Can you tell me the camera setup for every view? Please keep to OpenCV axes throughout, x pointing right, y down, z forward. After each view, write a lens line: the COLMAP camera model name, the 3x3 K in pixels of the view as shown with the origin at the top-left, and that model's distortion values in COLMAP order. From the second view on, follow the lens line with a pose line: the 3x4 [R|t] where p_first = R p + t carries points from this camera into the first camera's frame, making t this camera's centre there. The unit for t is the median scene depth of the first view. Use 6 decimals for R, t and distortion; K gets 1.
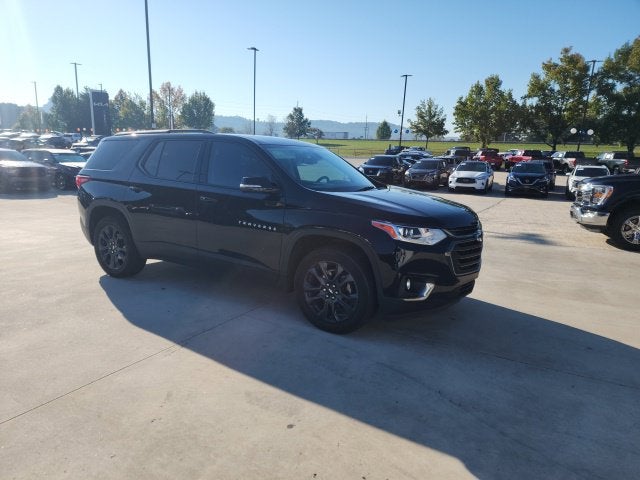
lens RADIAL K [[432.4, 0, 295.5], [0, 432.4, 240.2], [0, 0, 1]] dist [0.085051, -0.075649]
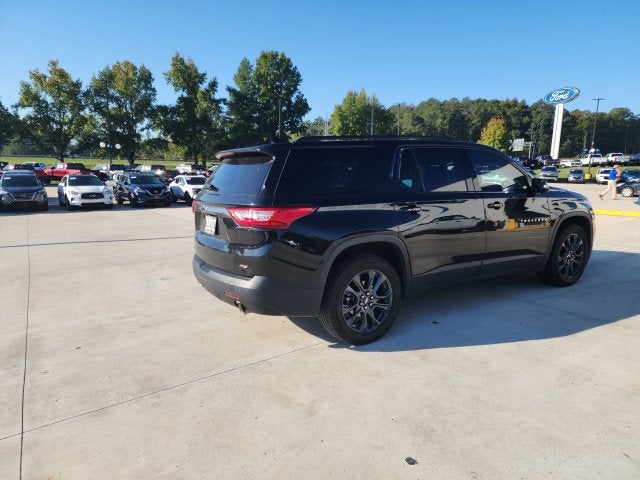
lens RADIAL K [[440.0, 0, 323.5], [0, 440.0, 240.4], [0, 0, 1]] dist [0.080596, -0.077979]
pose [[0.394373, -0.169864, 0.903115, -0.121542], [0.198425, 0.975324, 0.096797, -0.018239], [-0.897272, 0.141027, 0.418347, 0.087146]]
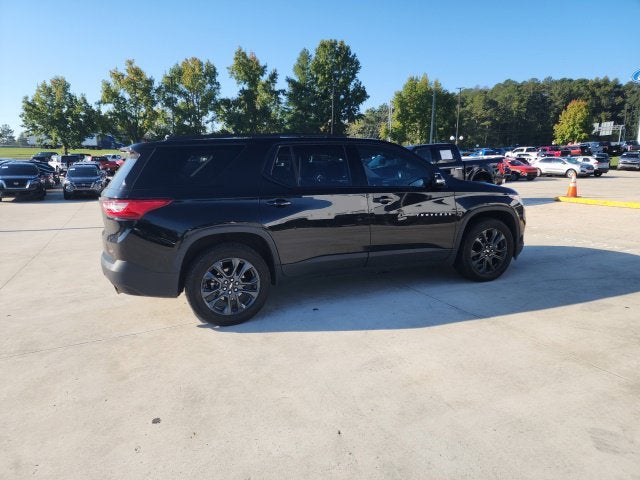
lens RADIAL K [[440.0, 0, 315.3], [0, 440.0, 241.3], [0, 0, 1]] dist [0.080596, -0.077979]
pose [[0.548352, -0.182642, 0.816059, -0.108812], [0.192674, 0.977197, 0.089239, -0.011547], [-0.813749, 0.108299, 0.571038, 0.050224]]
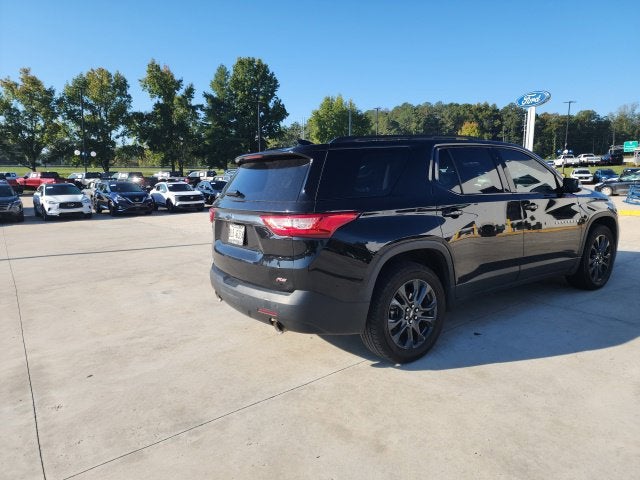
lens RADIAL K [[440.0, 0, 318.6], [0, 440.0, 231.4], [0, 0, 1]] dist [0.080596, -0.077979]
pose [[0.353025, -0.150708, 0.923396, -0.119348], [0.216857, 0.973245, 0.075937, -0.020526], [-0.910135, 0.173437, 0.376262, 0.099182]]
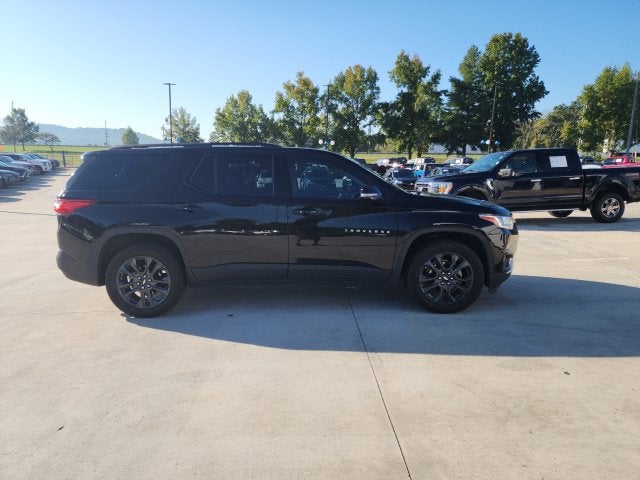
lens RADIAL K [[440.0, 0, 304.9], [0, 440.0, 231.4], [0, 0, 1]] dist [0.080596, -0.077979]
pose [[0.833612, -0.106882, 0.541911, -0.069910], [0.128014, 0.991772, -0.001312, -0.004529], [-0.537311, 0.070466, 0.840435, 0.014114]]
